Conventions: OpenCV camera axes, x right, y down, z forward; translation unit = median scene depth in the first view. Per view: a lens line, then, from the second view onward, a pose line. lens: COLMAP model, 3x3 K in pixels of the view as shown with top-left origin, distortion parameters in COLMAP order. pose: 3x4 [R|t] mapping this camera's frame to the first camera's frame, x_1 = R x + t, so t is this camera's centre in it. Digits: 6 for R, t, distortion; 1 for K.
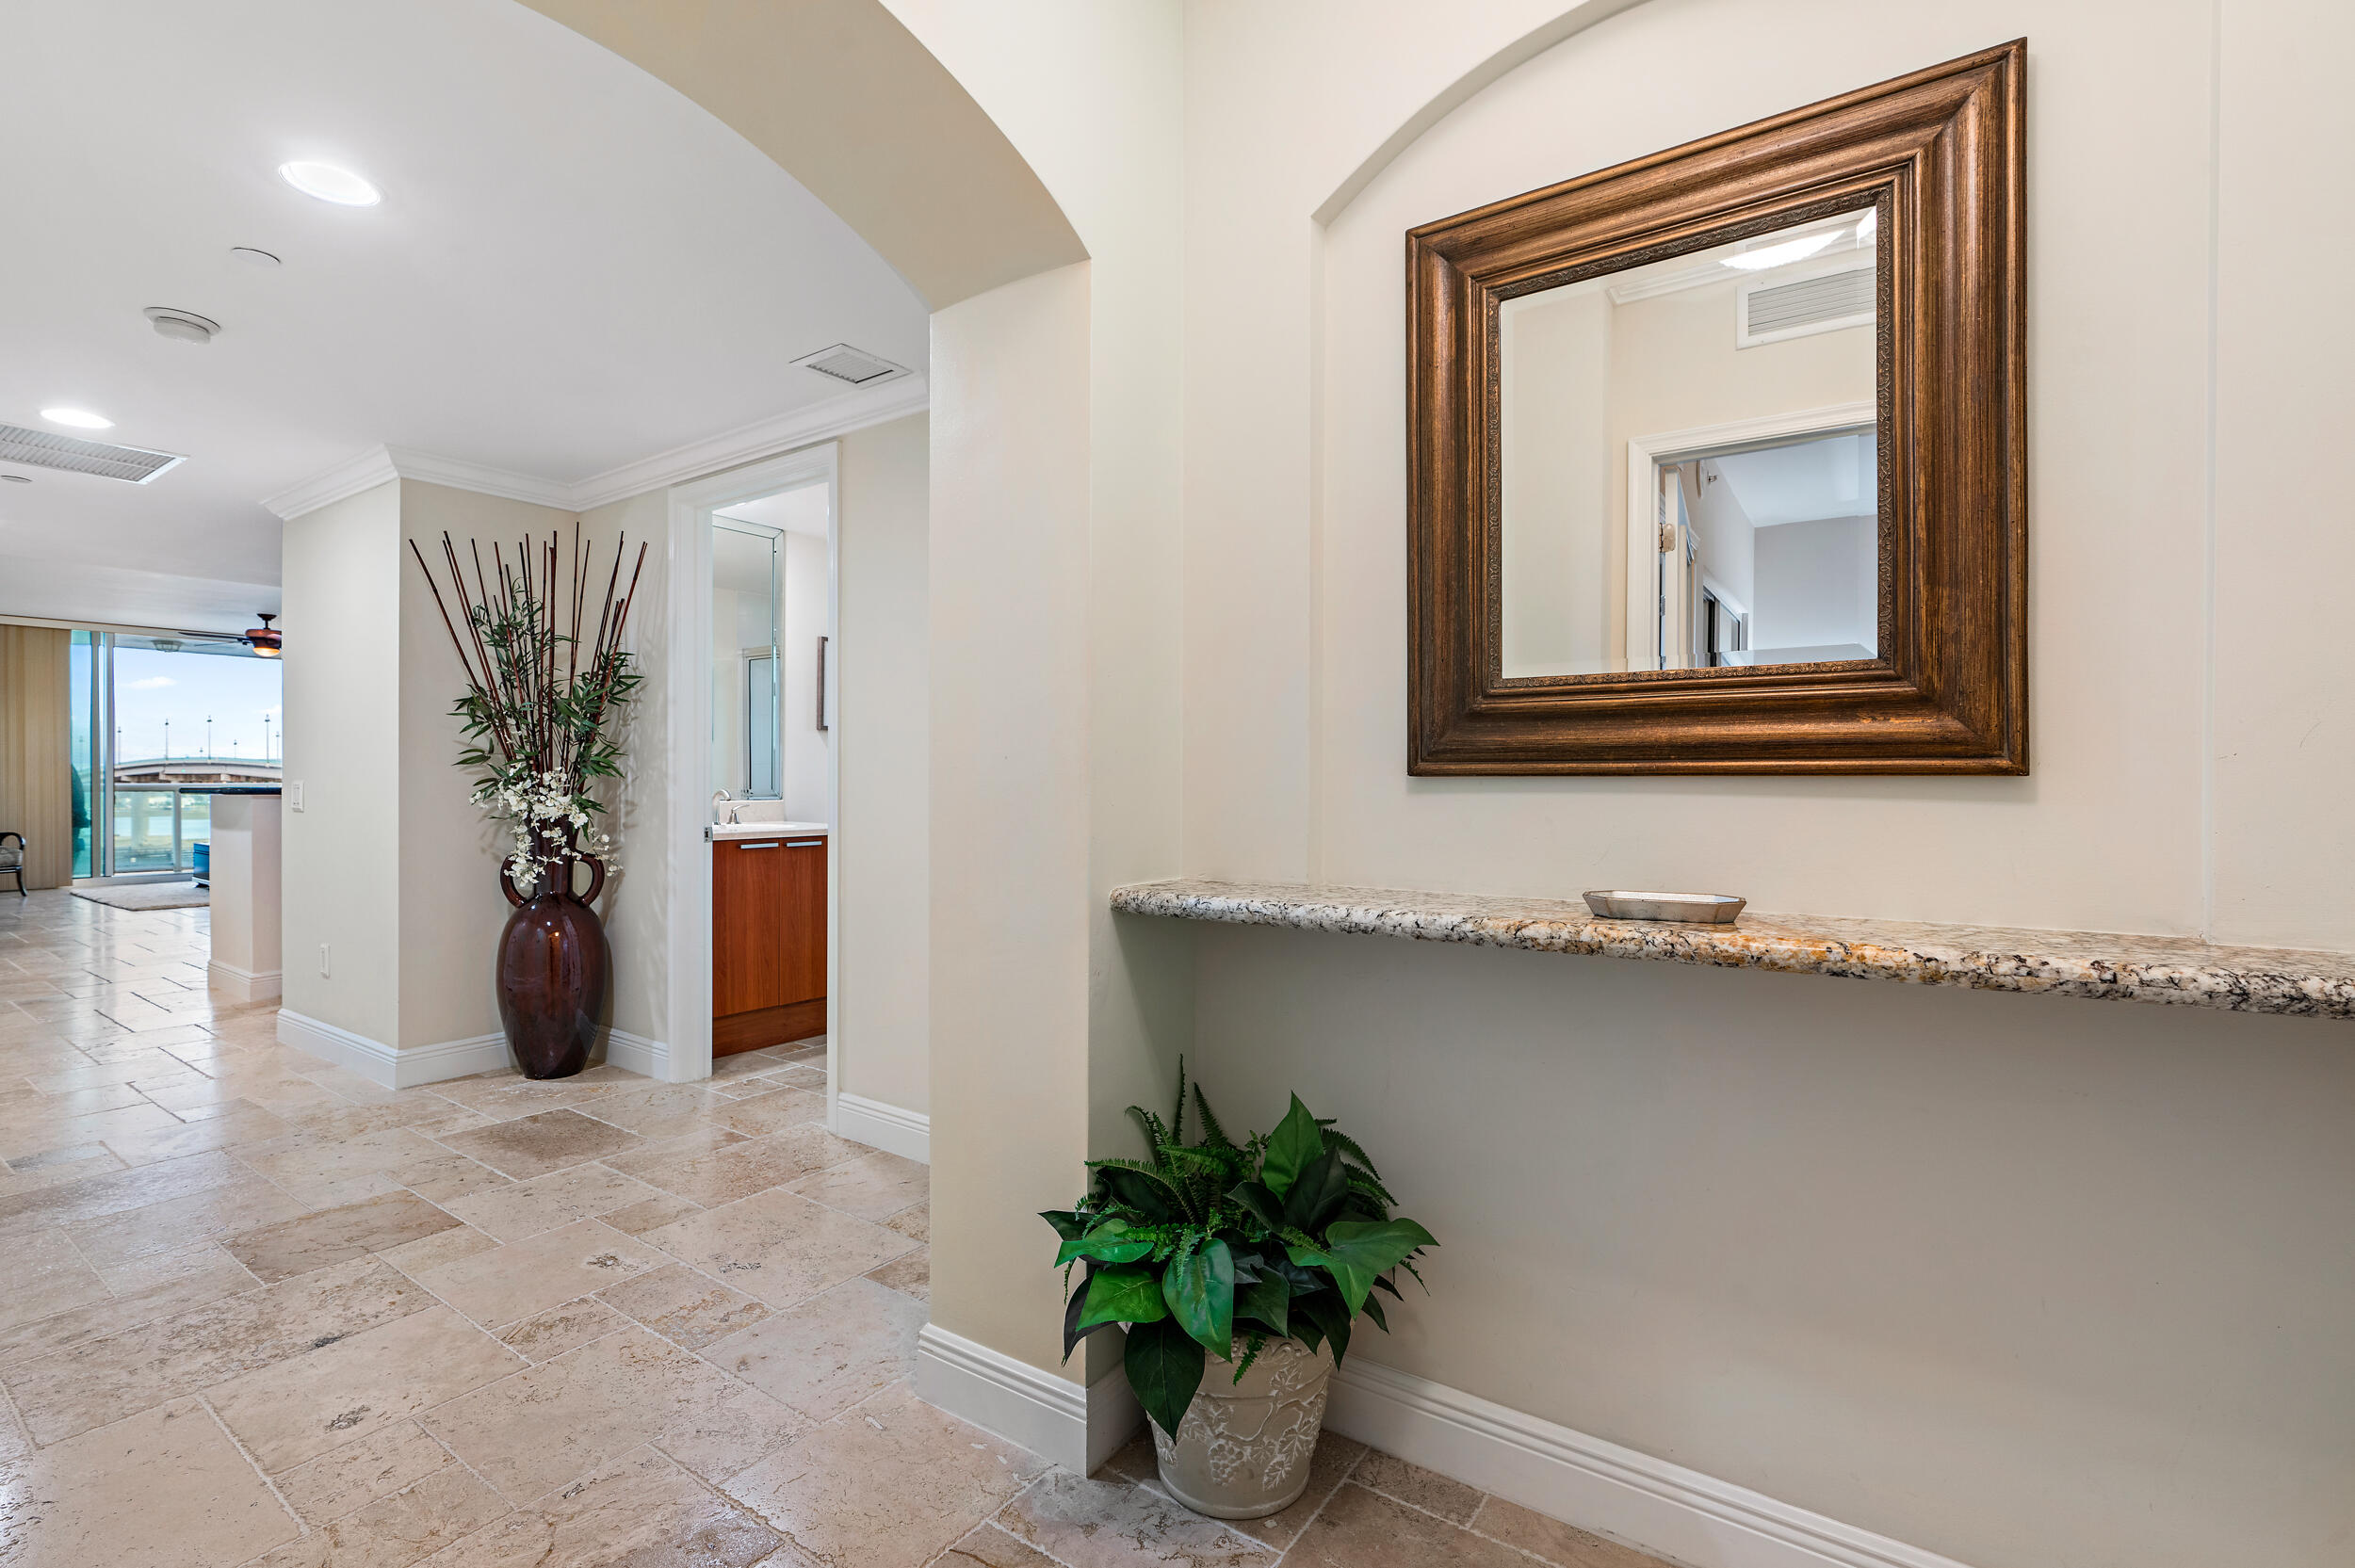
lens RADIAL K [[1060.6, 0, 1170.7], [0, 1060.6, 773.9], [0, 0, 1]] dist [-0.013762, 0.007486]
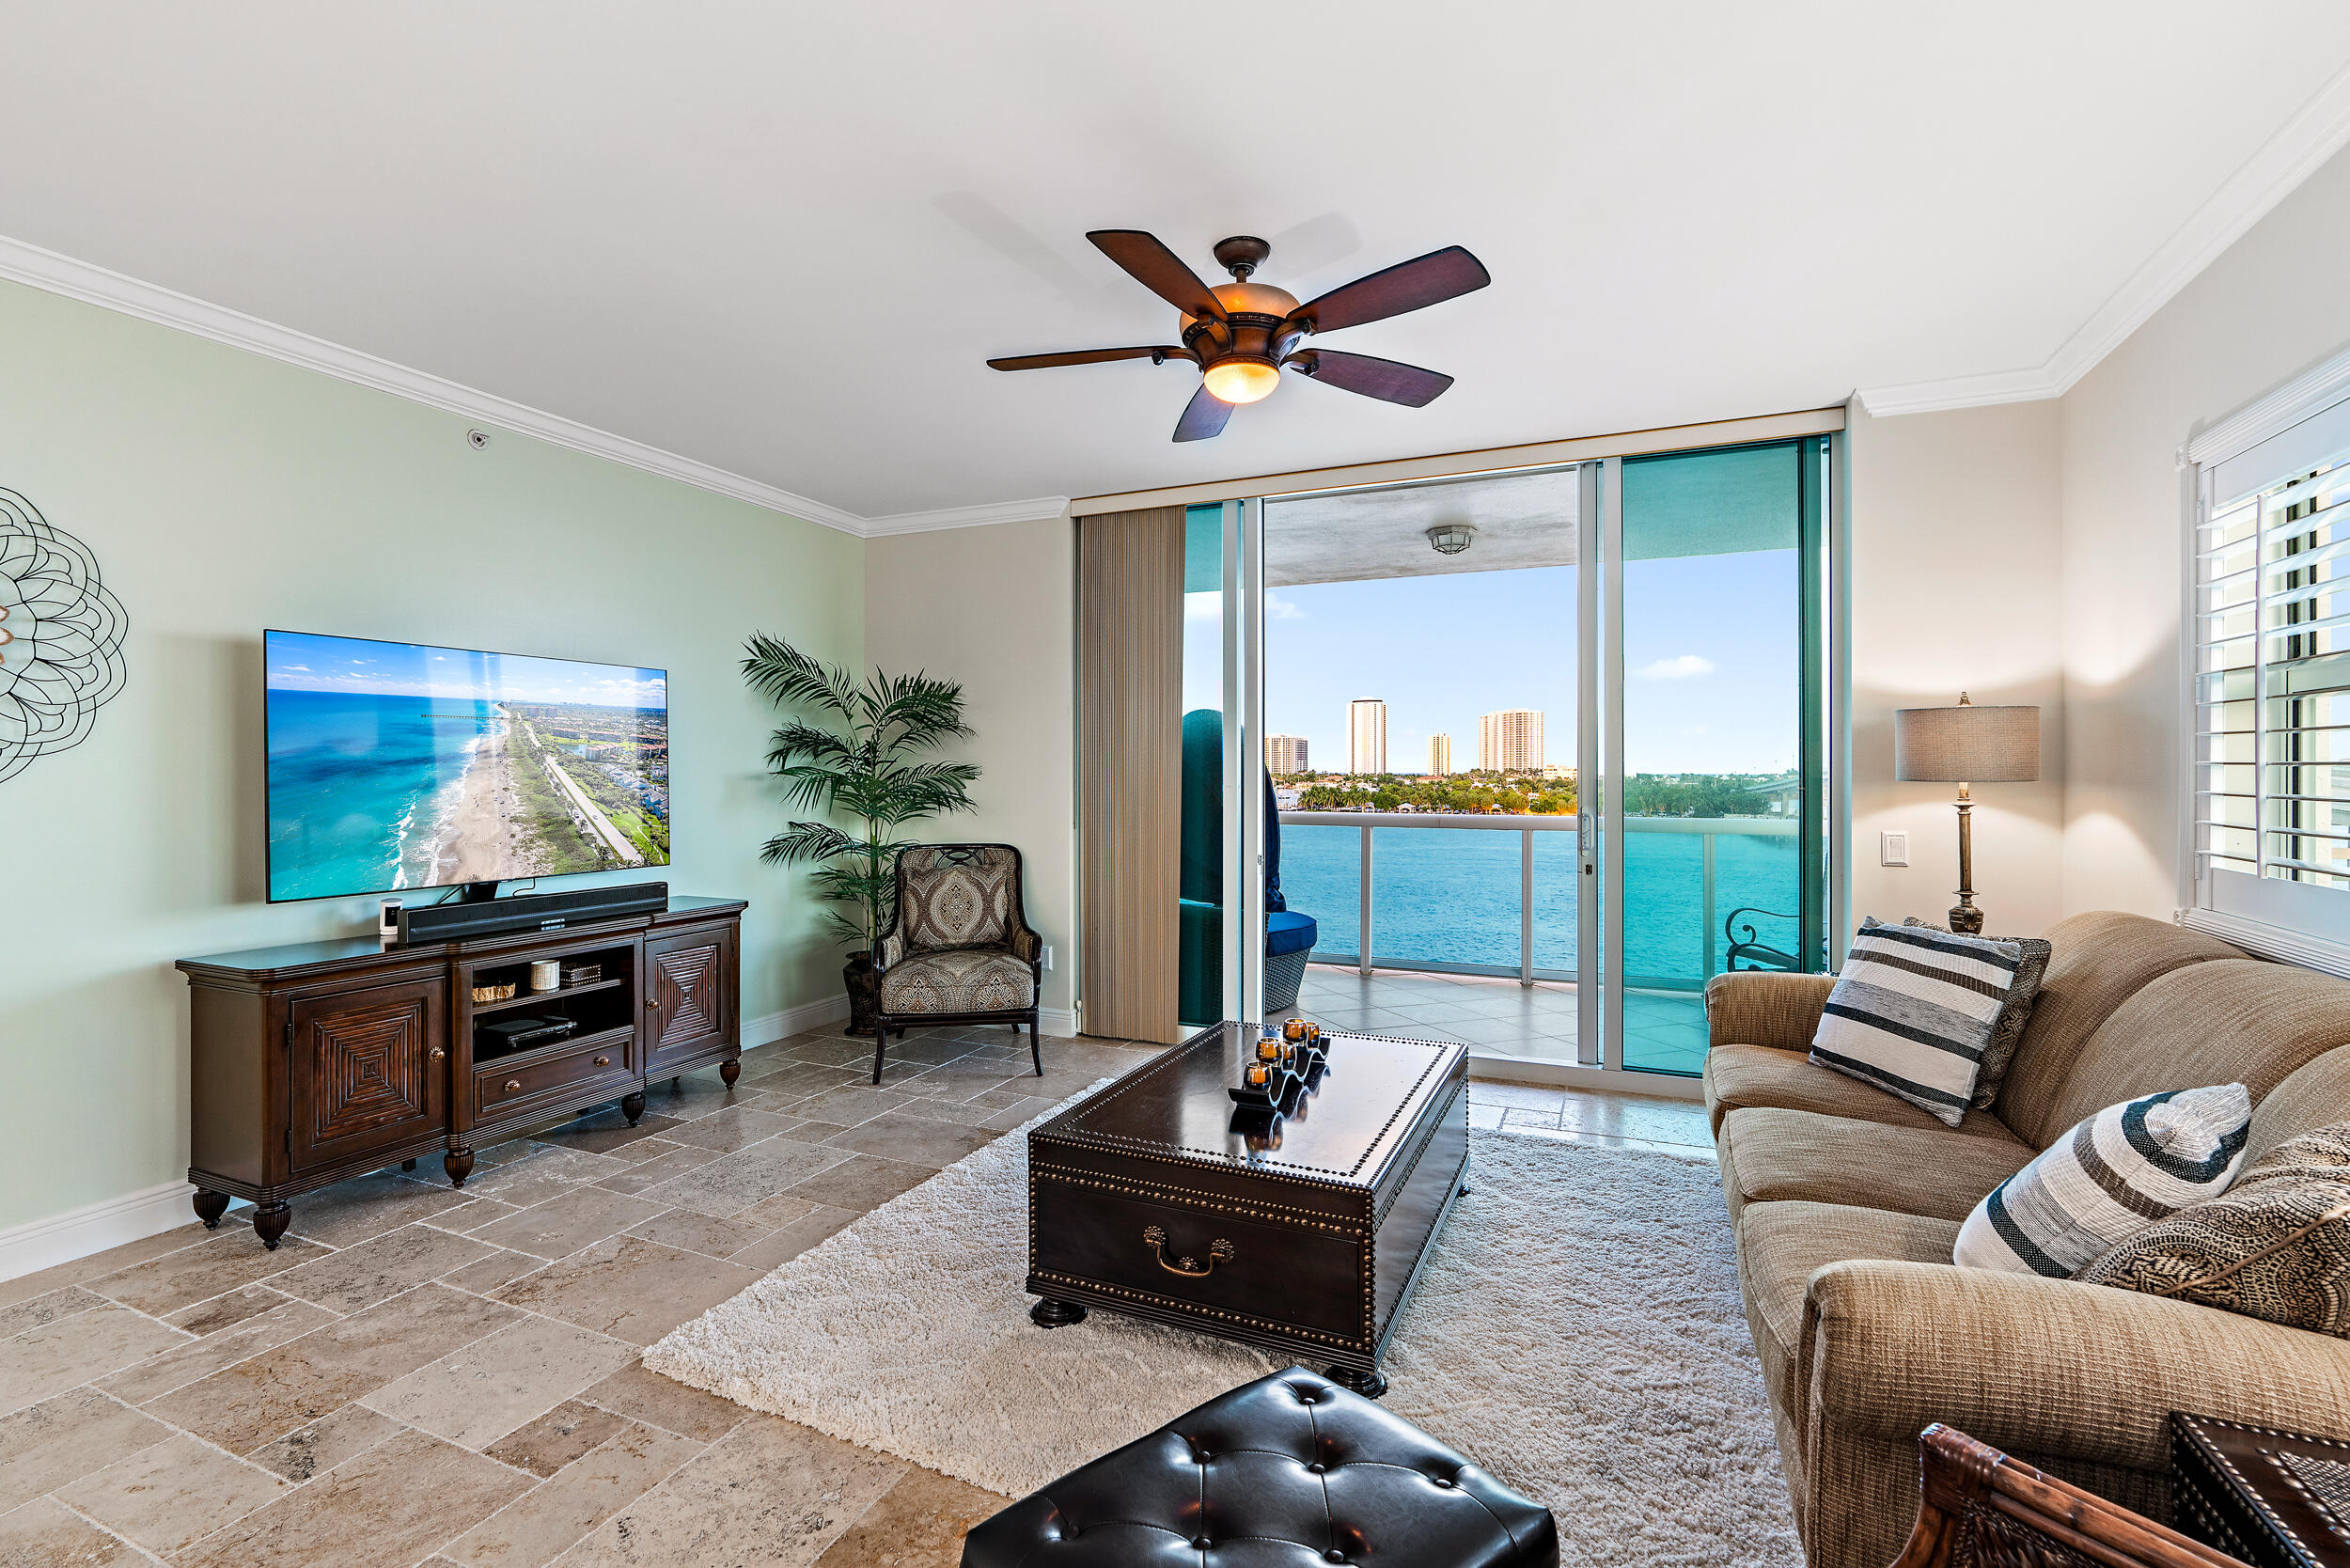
lens RADIAL K [[1058.5, 0, 1168.2], [0, 1058.5, 774.0], [0, 0, 1]] dist [-0.013762, 0.007486]
pose [[0.197862, 0.005188, -0.980216, -0.600075], [-0.000783, 0.999987, 0.005135, -0.018894], [0.980230, -0.000248, 0.197863, 0.931493]]
